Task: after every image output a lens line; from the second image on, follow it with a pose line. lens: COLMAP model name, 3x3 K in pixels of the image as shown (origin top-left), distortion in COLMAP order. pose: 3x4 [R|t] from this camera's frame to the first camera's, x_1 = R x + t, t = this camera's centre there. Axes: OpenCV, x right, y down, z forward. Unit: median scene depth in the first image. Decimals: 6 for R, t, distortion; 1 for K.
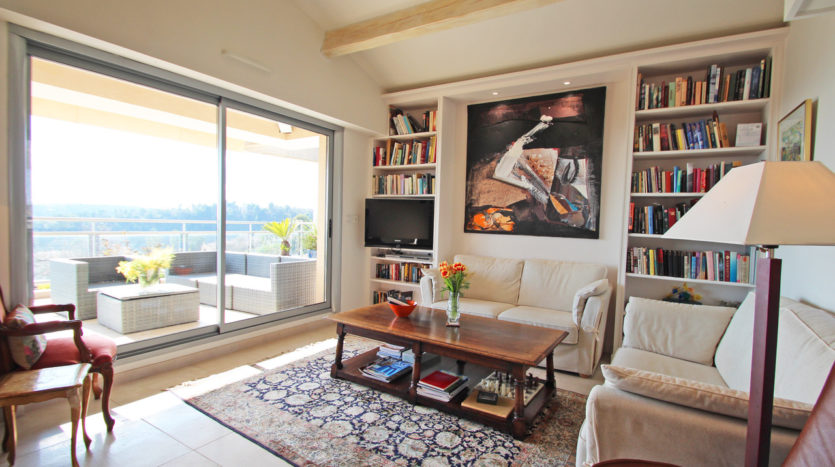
lens RADIAL K [[396.3, 0, 418.2], [0, 396.3, 240.1], [0, 0, 1]] dist [0.000924, 0.000177]
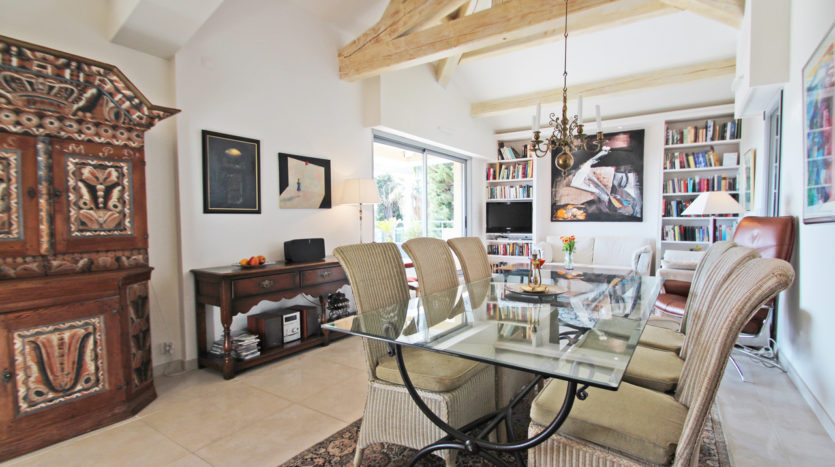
lens RADIAL K [[396.3, 0, 418.2], [0, 396.3, 240.1], [0, 0, 1]] dist [0.000924, 0.000177]
pose [[0.998646, -0.032774, -0.040398, -0.391256], [0.032834, 0.999460, 0.000820, 0.038718], [0.040350, -0.002145, 0.999183, -0.646526]]
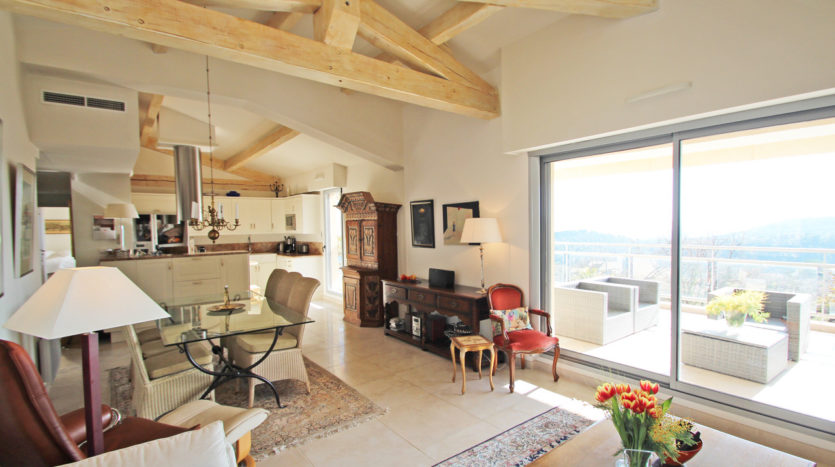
lens RADIAL K [[396.3, 0, 418.2], [0, 396.3, 240.1], [0, 0, 1]] dist [0.000924, 0.000177]
pose [[-0.359030, 0.014135, -0.933219, 0.447207], [-0.037409, 0.998864, 0.029521, -0.090971], [0.932576, 0.045510, -0.358093, 0.609440]]
